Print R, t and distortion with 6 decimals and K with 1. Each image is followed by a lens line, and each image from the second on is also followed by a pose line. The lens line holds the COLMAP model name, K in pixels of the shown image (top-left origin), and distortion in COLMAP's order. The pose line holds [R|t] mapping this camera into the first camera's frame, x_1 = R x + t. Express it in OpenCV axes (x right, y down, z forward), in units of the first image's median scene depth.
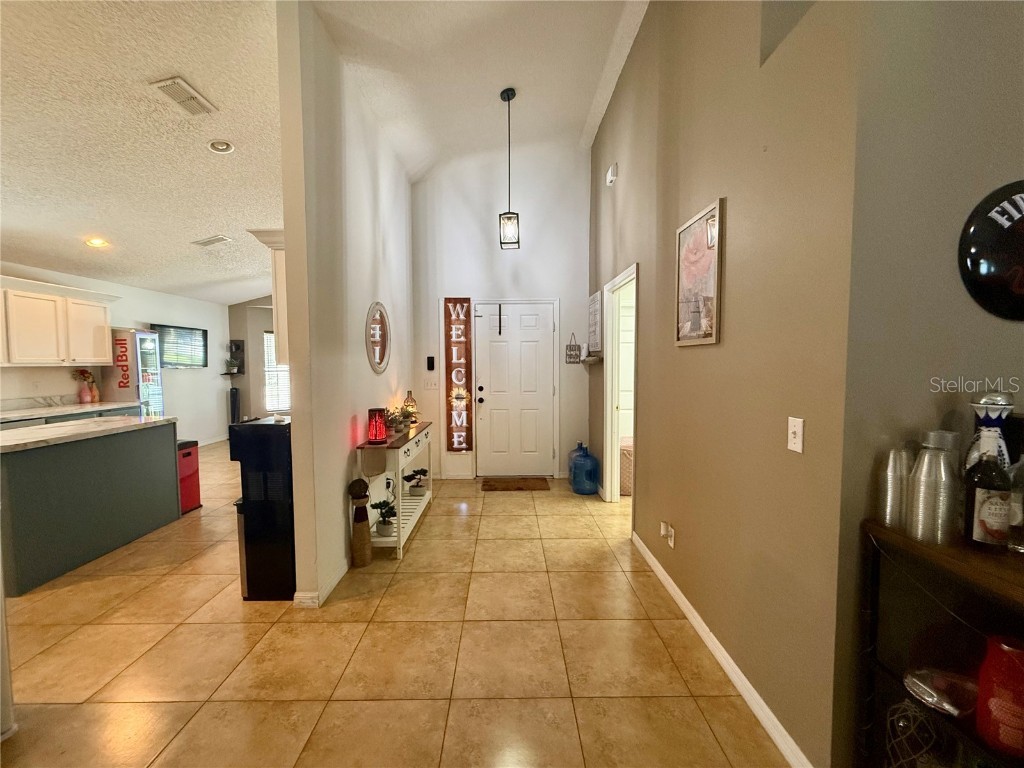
lens RADIAL K [[408.0, 0, 512.0], [0, 408.0, 384.0], [0, 0, 1]] dist [-0.002224, -0.000351]
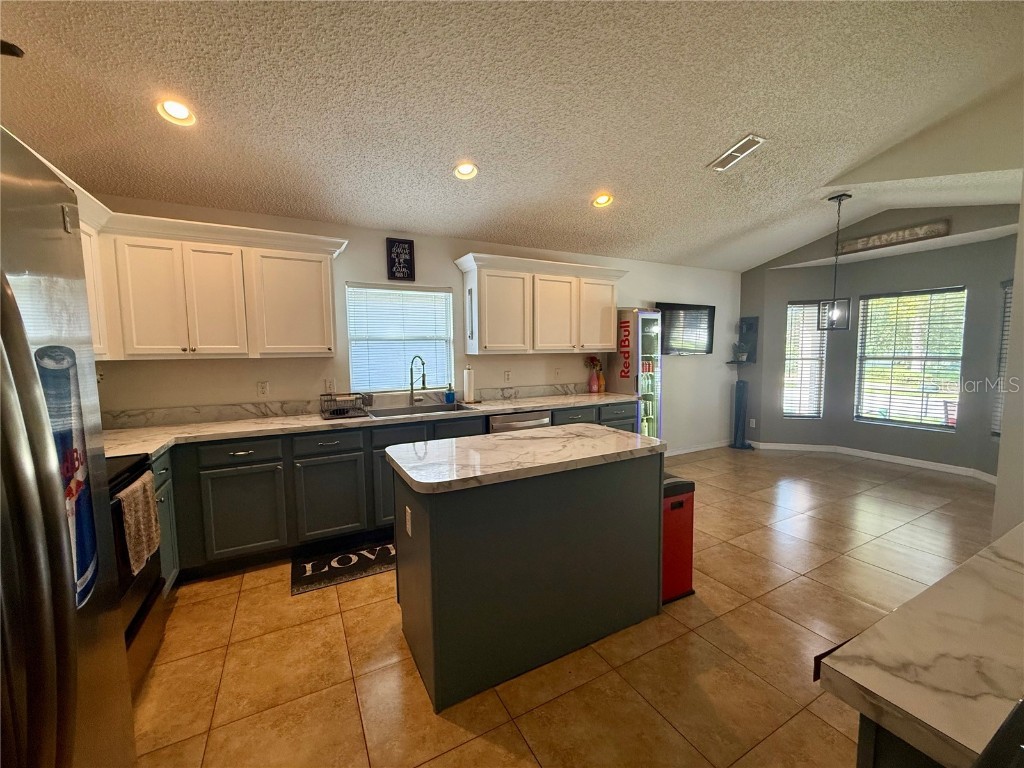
lens RADIAL K [[408.0, 0, 512.0], [0, 408.0, 384.0], [0, 0, 1]] dist [-0.002224, -0.000351]
pose [[0.464349, 0.068342, -0.883012, -0.304032], [-0.036071, 0.997650, 0.058246, -0.019614], [0.884917, 0.004805, 0.465723, 0.390098]]
